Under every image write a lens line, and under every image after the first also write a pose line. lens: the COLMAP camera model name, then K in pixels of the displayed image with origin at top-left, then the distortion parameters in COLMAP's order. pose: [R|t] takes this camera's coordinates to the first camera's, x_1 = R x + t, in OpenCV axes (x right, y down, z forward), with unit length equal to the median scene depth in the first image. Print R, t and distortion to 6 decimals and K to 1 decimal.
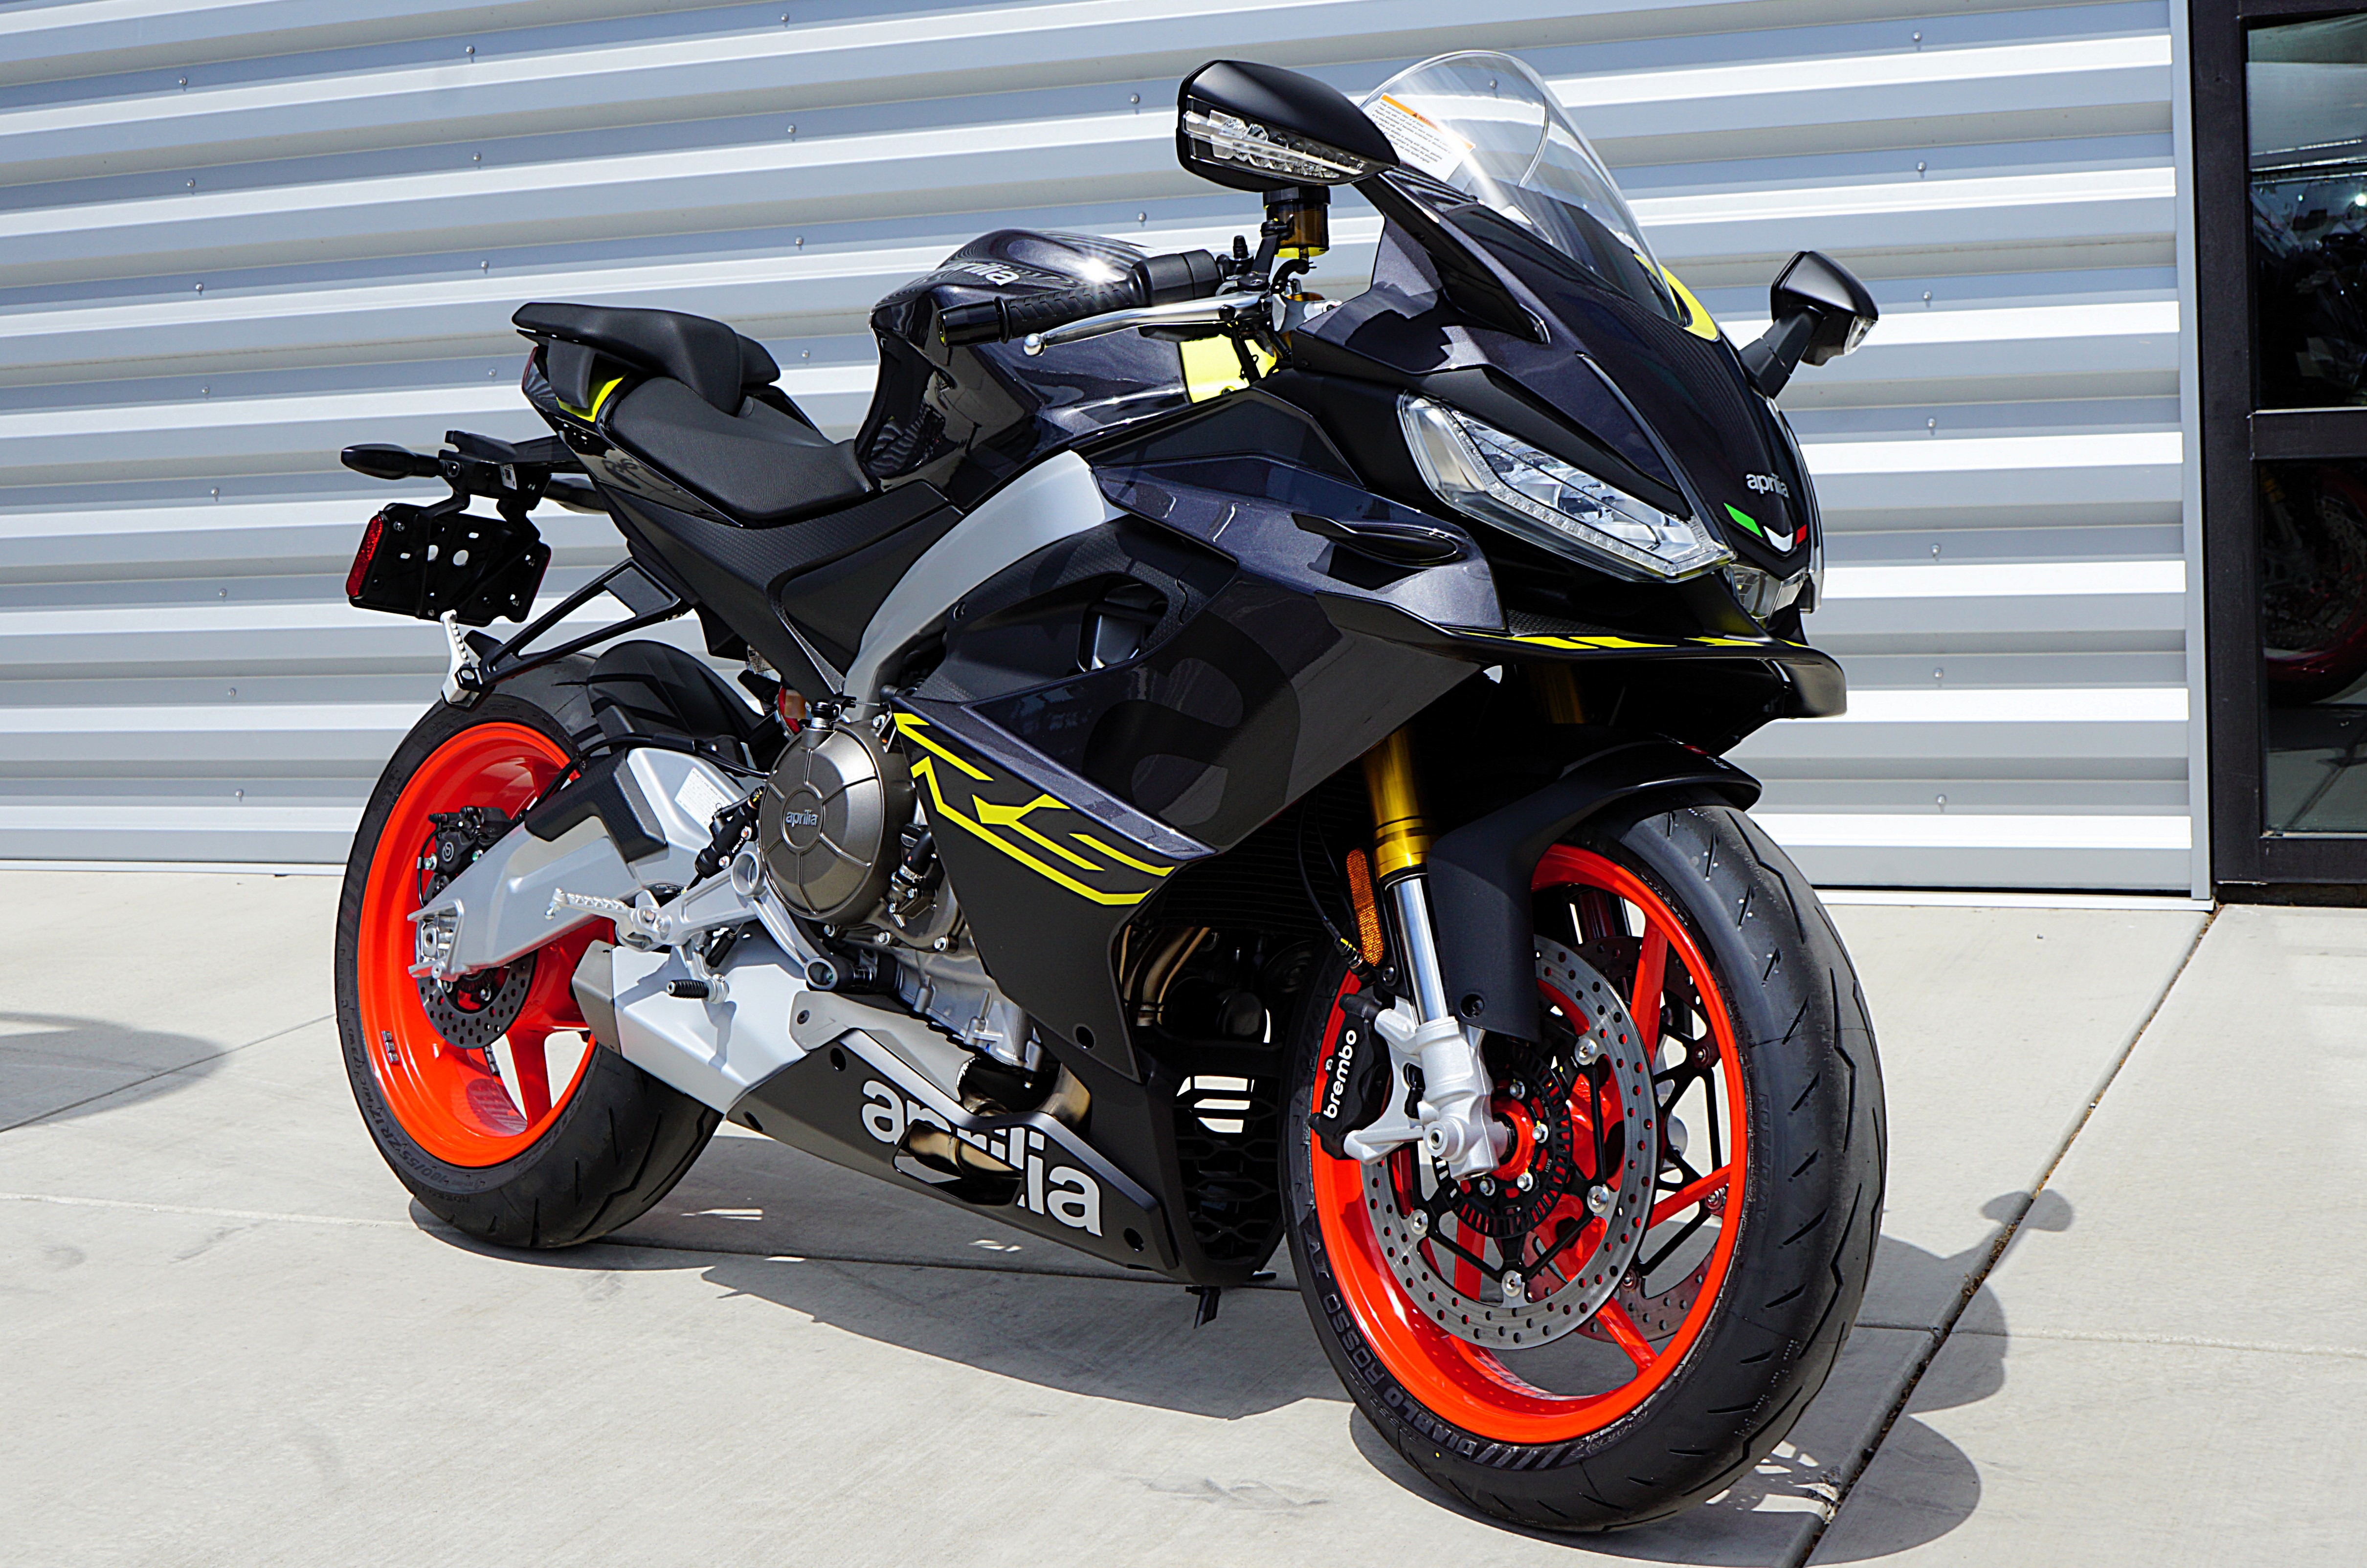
lens RADIAL K [[3316.5, 0, 980.9], [0, 3316.5, 783.0], [0, 0, 1]] dist [-0.100844, 0.051634]
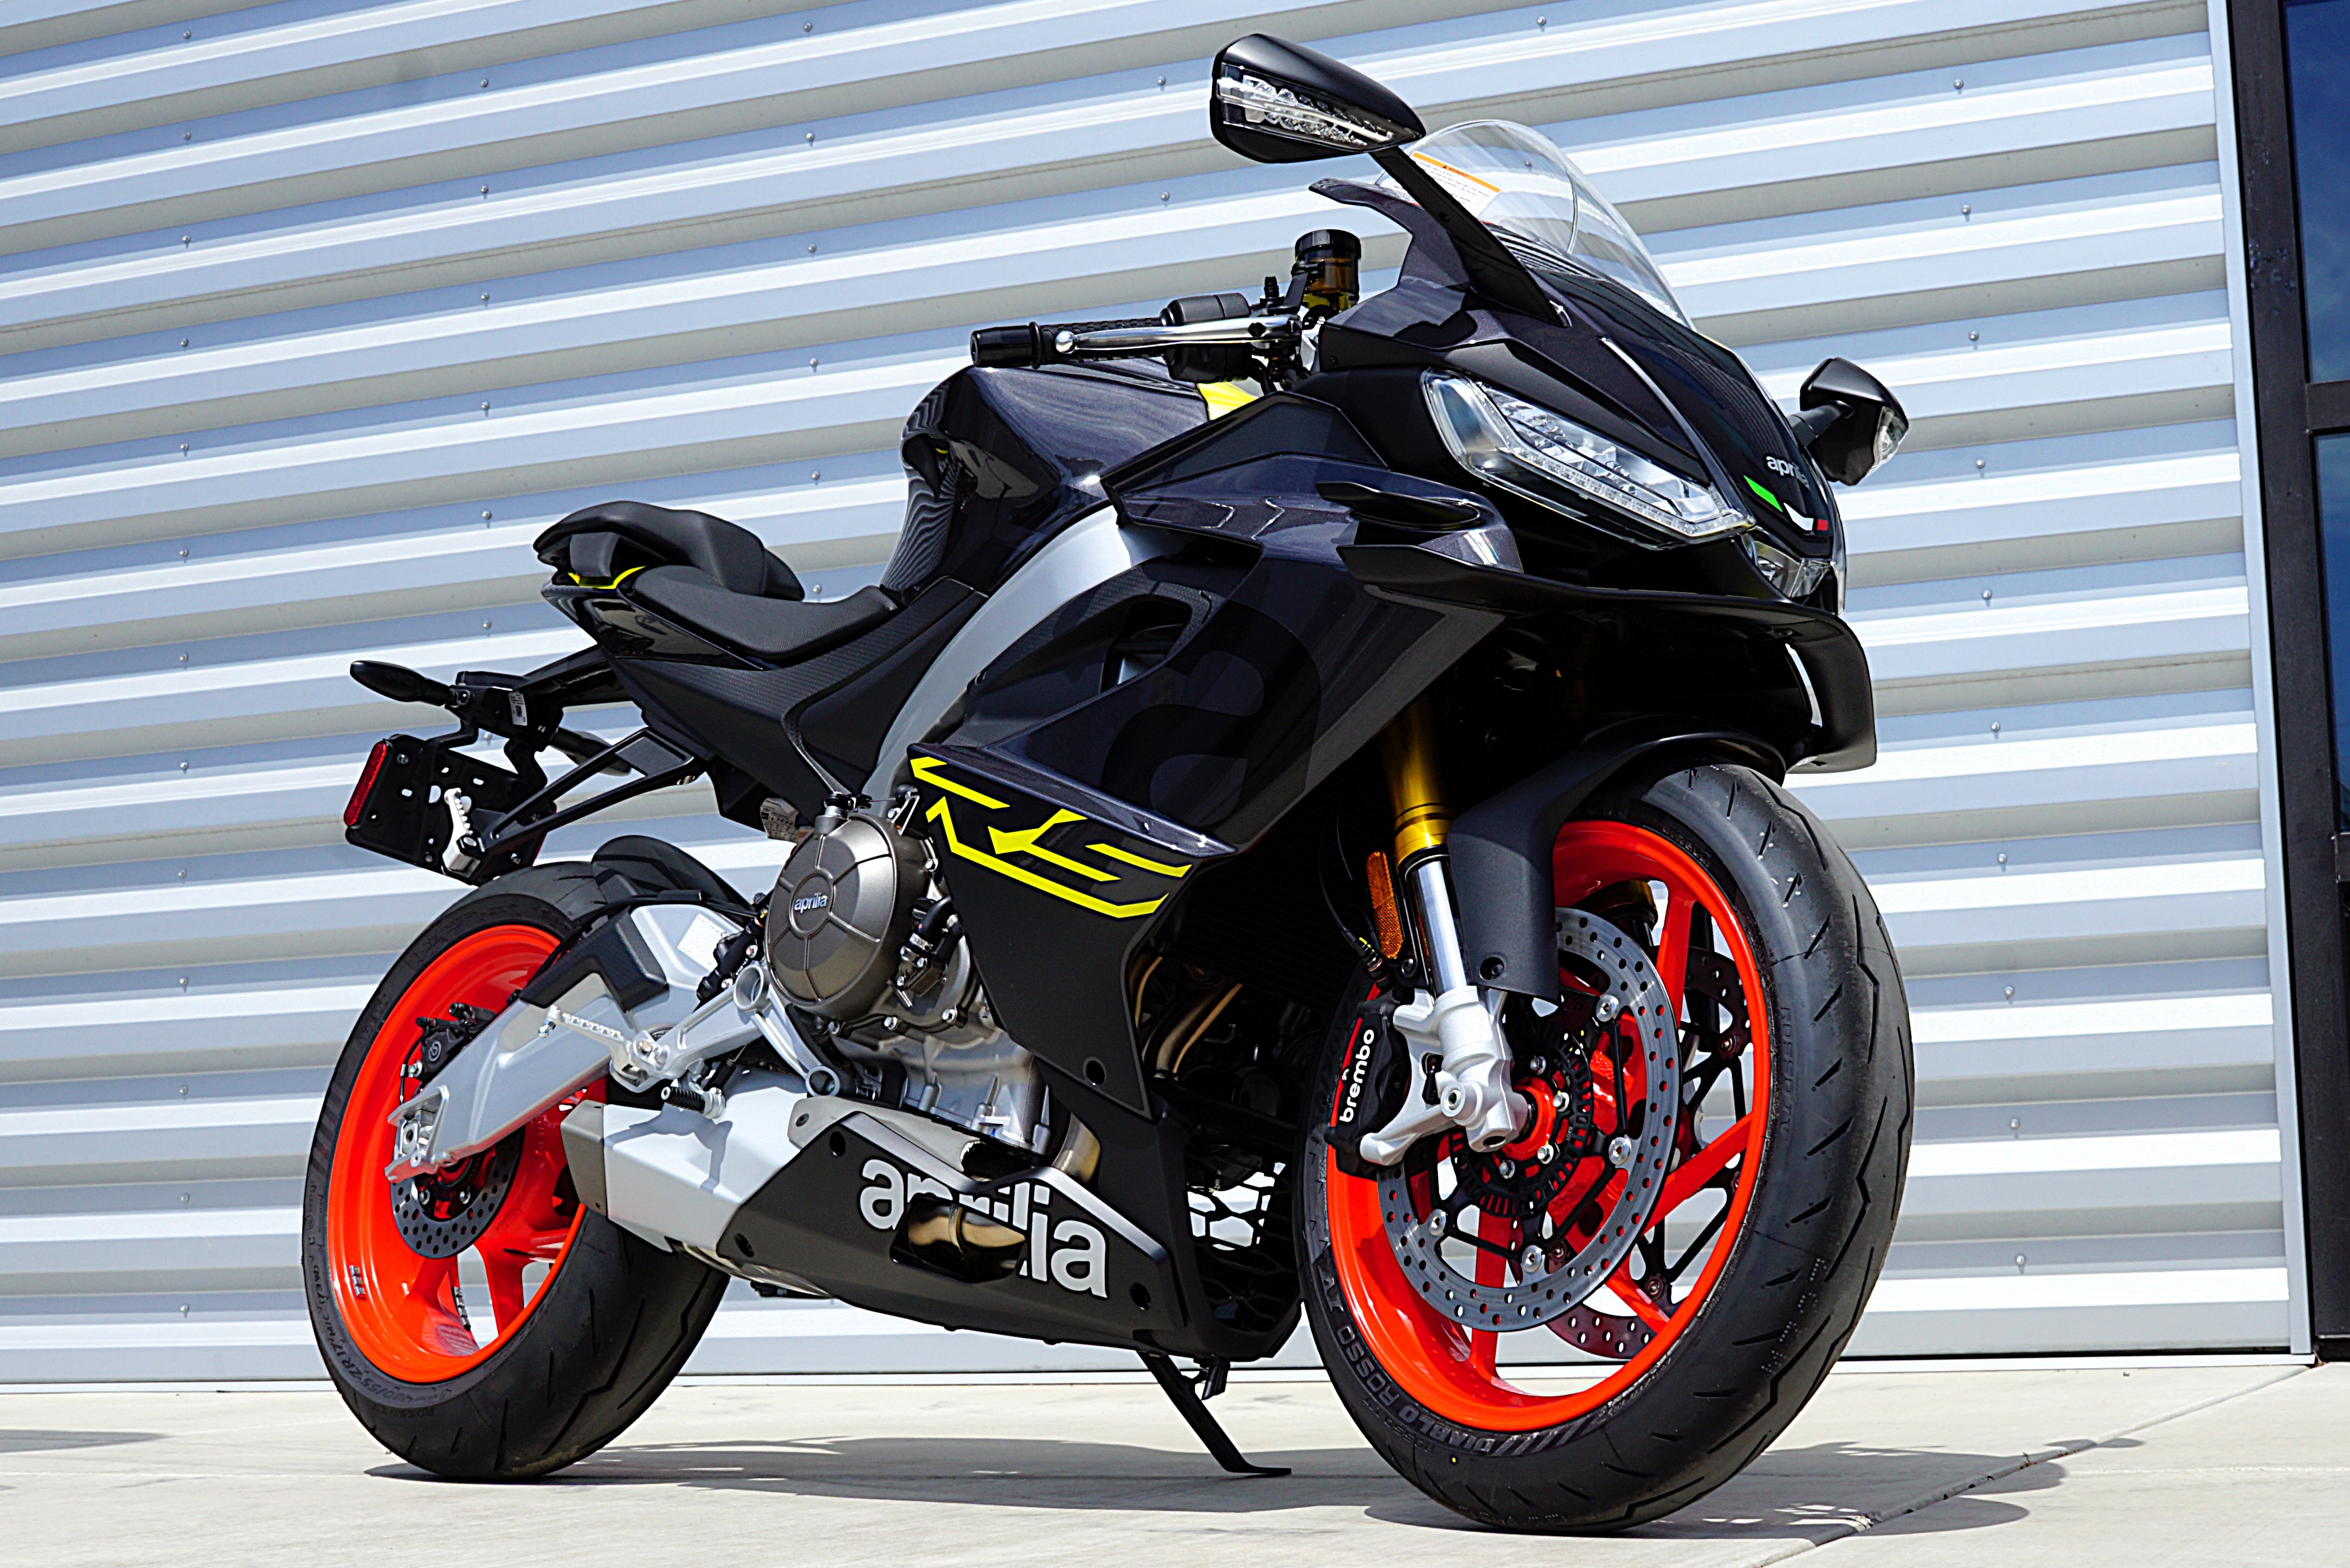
lens RADIAL K [[3627.9, 0, 995.1], [0, 3627.9, 784.4], [0, 0, 1]] dist [-0.084621, 0.036464]
pose [[0.999369, 0.035168, -0.004995, 0.004406], [-0.035425, 0.976386, -0.213109, 0.218349], [-0.002617, 0.213152, 0.977016, -0.052339]]
